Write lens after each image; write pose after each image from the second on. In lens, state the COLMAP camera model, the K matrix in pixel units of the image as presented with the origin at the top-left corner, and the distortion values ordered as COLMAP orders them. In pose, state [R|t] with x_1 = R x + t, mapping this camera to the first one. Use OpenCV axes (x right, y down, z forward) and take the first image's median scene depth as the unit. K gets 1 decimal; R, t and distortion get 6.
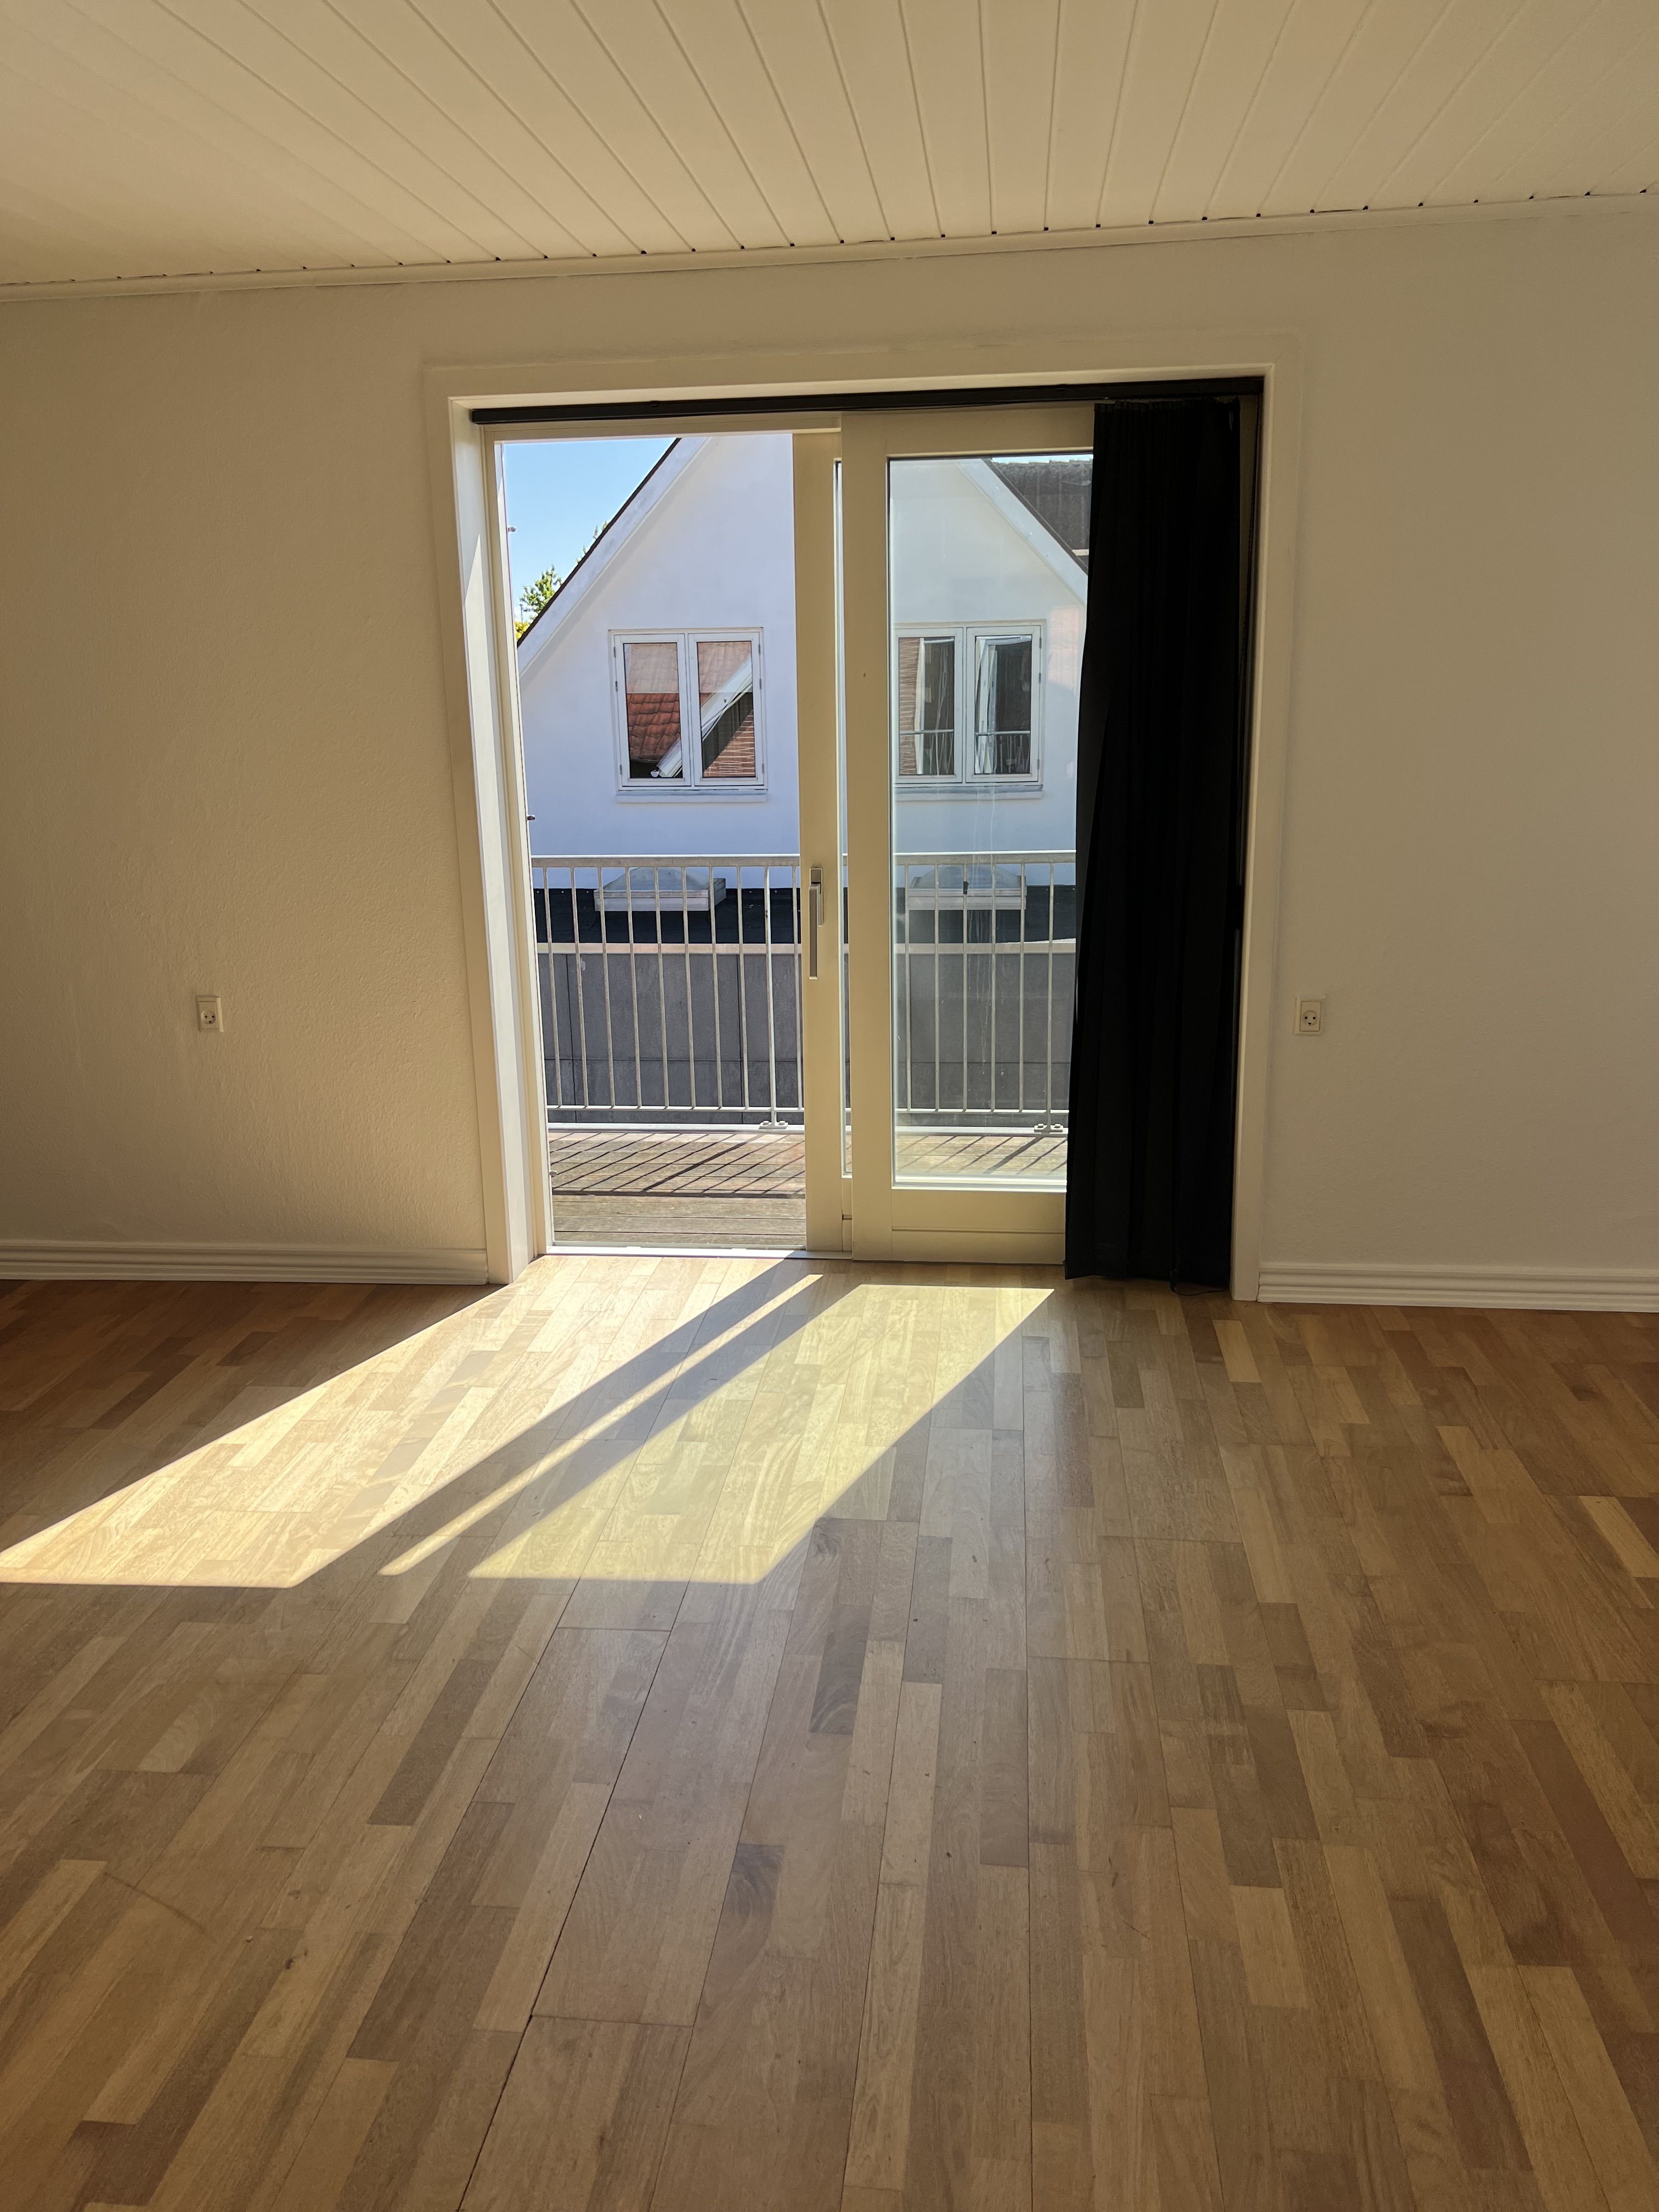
lens RADIAL K [[1671.4, 0, 828.1], [0, 1671.4, 1103.3], [0, 0, 1]] dist [-0.005014, -0.006717]
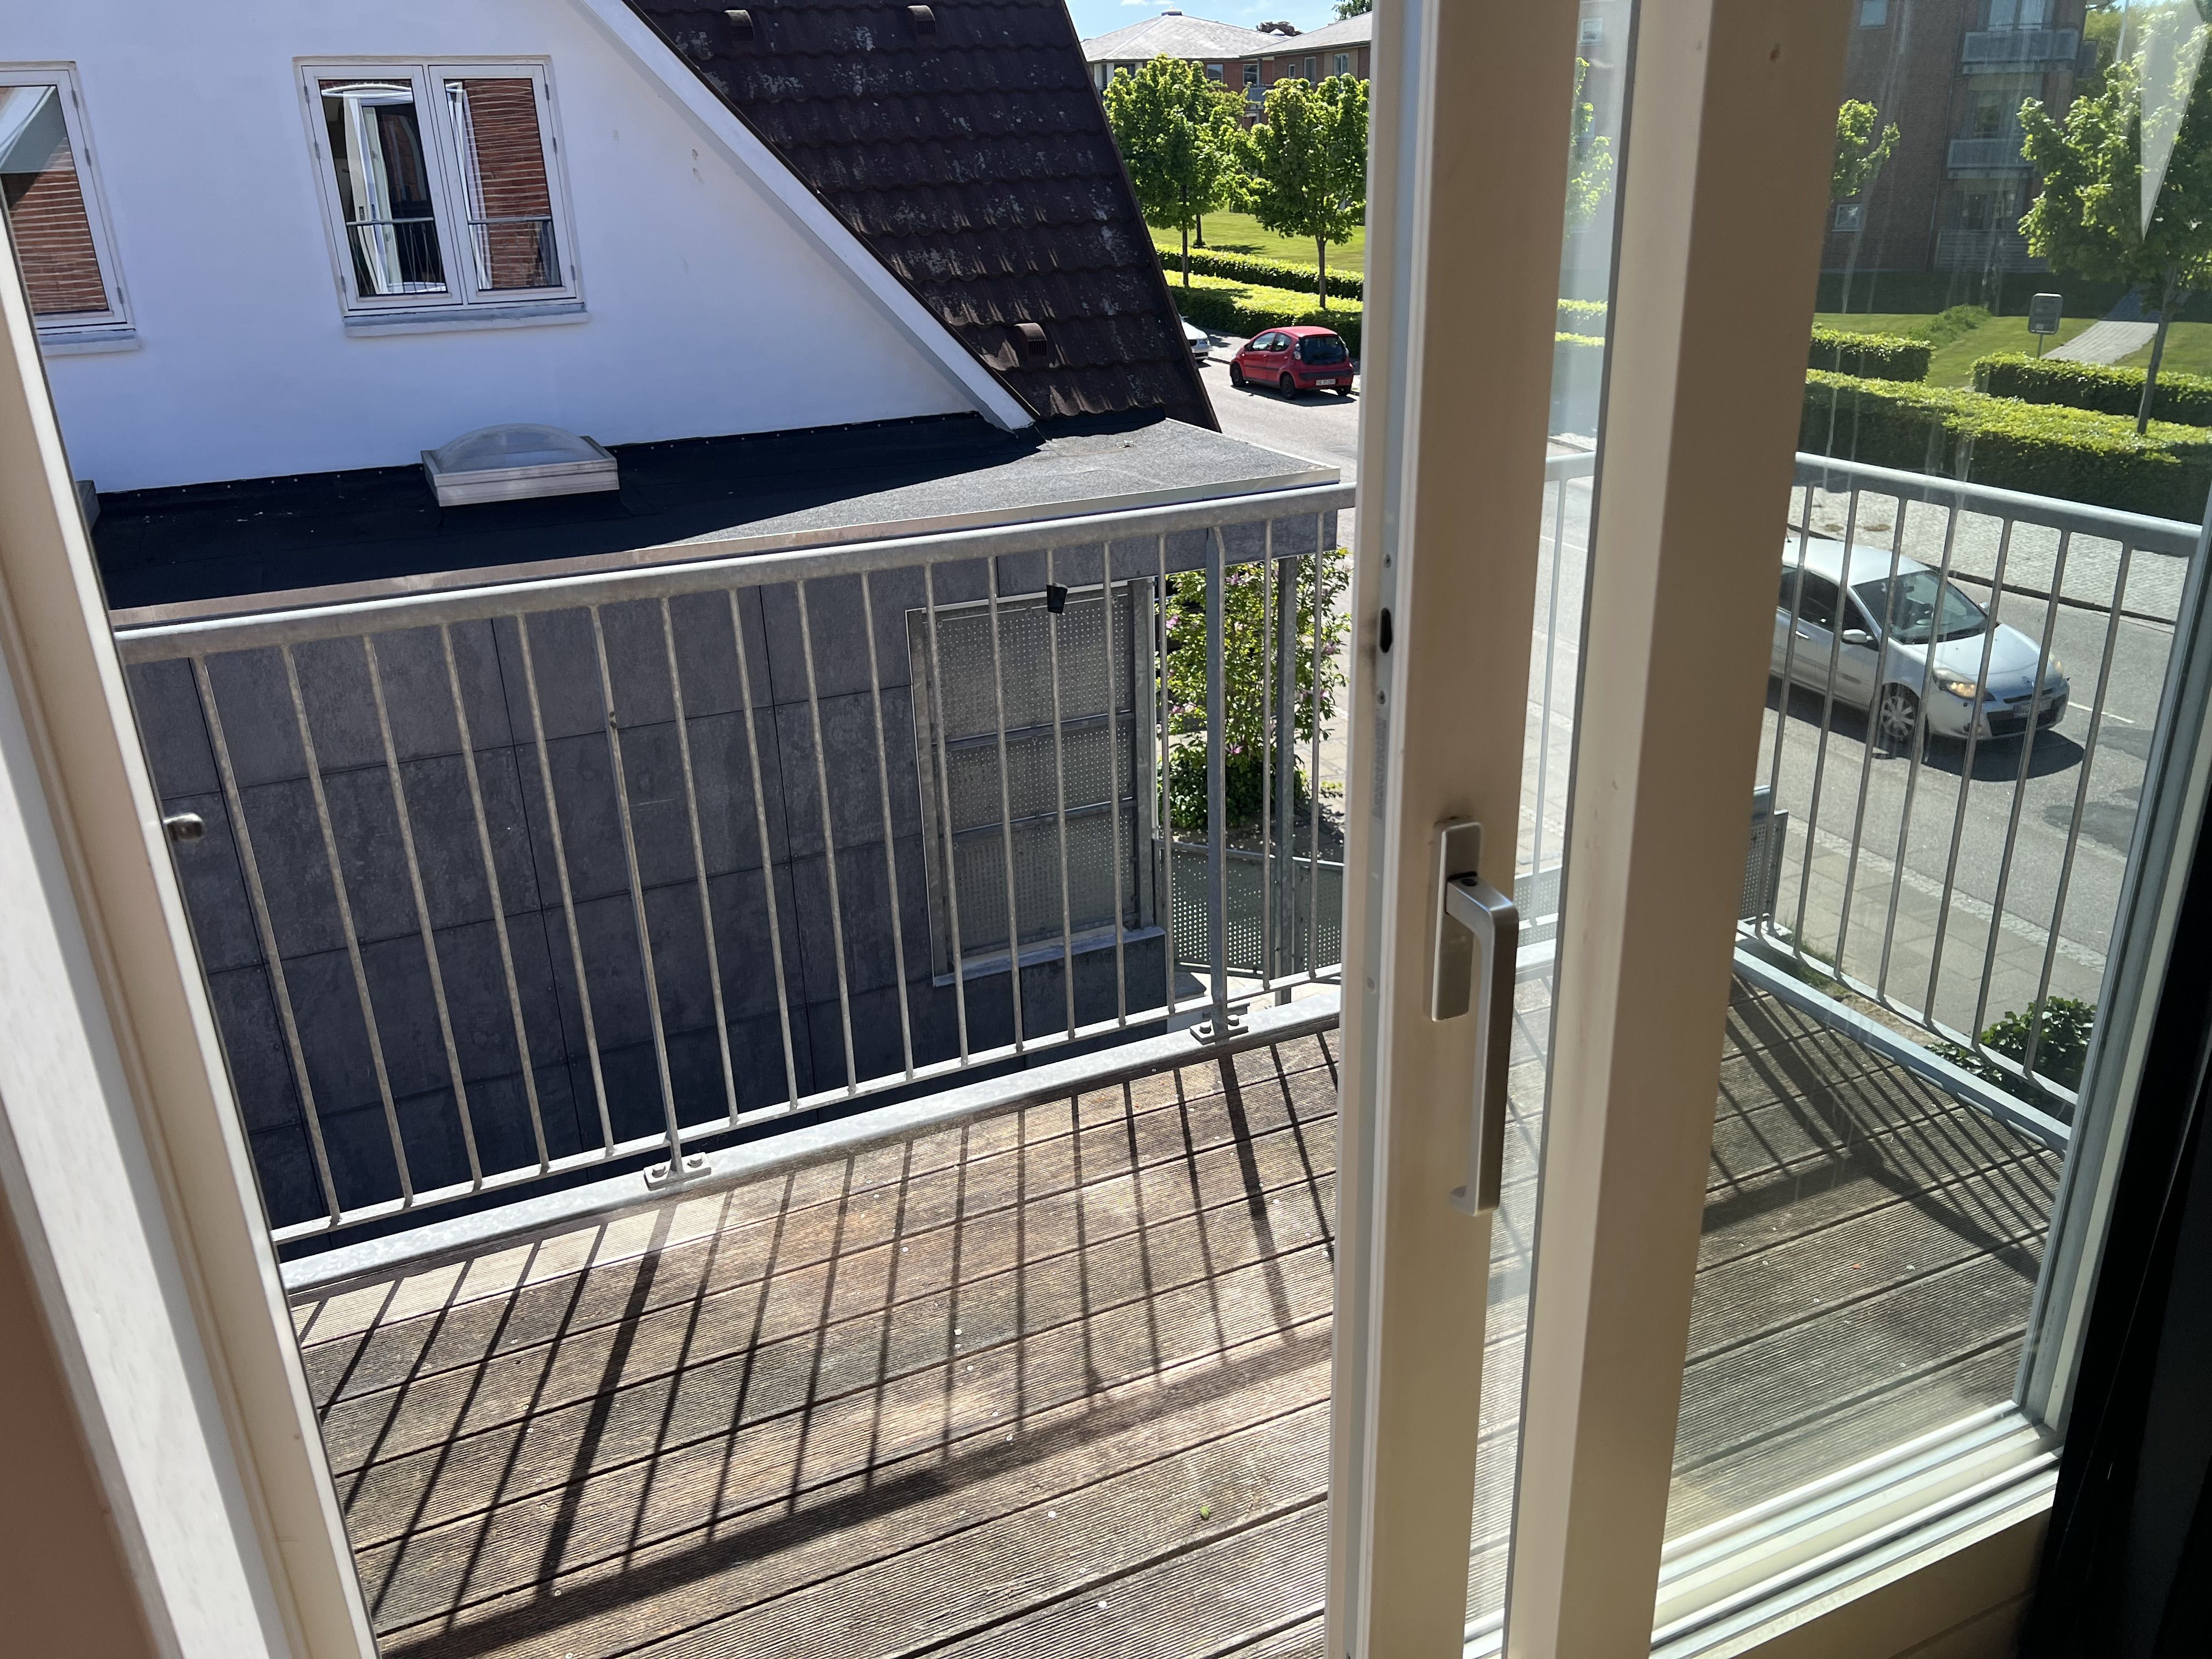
lens RADIAL K [[1671.4, 0, 1103.4], [0, 1671.4, 828.7], [0, 0, 1]] dist [-0.005014, -0.006717]
pose [[0.860189, -0.205084, 0.466922, -0.164967], [0.141136, 0.975549, 0.168478, -0.177863], [-0.490057, -0.079024, 0.868101, 0.759221]]
